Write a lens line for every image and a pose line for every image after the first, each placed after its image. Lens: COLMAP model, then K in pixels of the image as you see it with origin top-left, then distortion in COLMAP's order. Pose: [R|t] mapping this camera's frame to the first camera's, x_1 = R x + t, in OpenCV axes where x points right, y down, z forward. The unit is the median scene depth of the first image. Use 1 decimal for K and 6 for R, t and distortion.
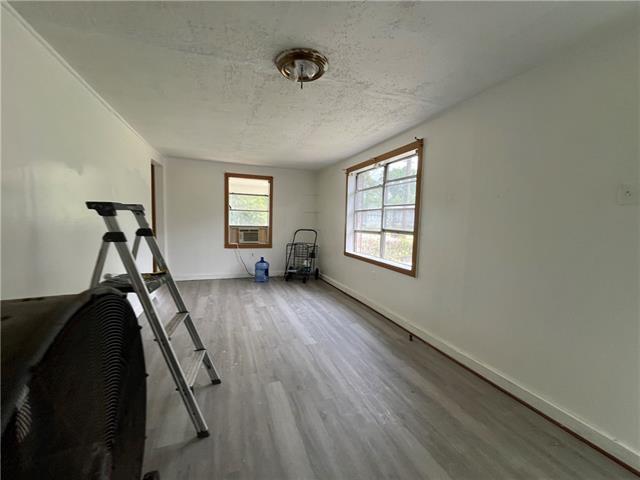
lens RADIAL K [[257.5, 0, 320.8], [0, 257.5, 242.4], [0, 0, 1]] dist [-0.000547, -0.000133]
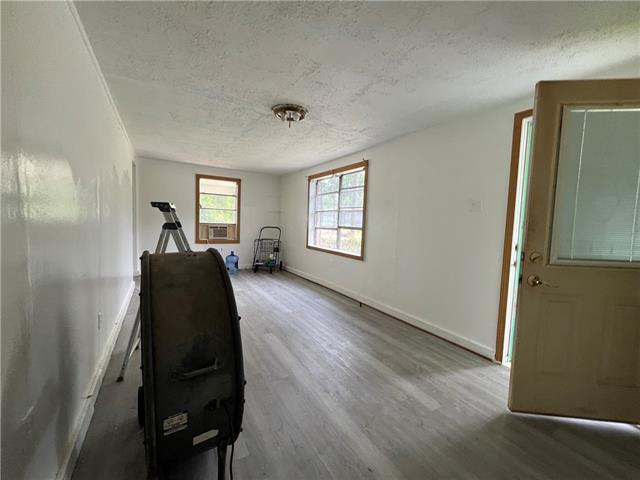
lens RADIAL K [[257.5, 0, 320.8], [0, 257.5, 242.4], [0, 0, 1]] dist [-0.000547, -0.000133]
pose [[0.981594, -0.004544, 0.190925, -0.086338], [0.004678, 0.999989, -0.000250, 0.027586], [-0.190922, 0.001139, 0.981605, -0.222769]]
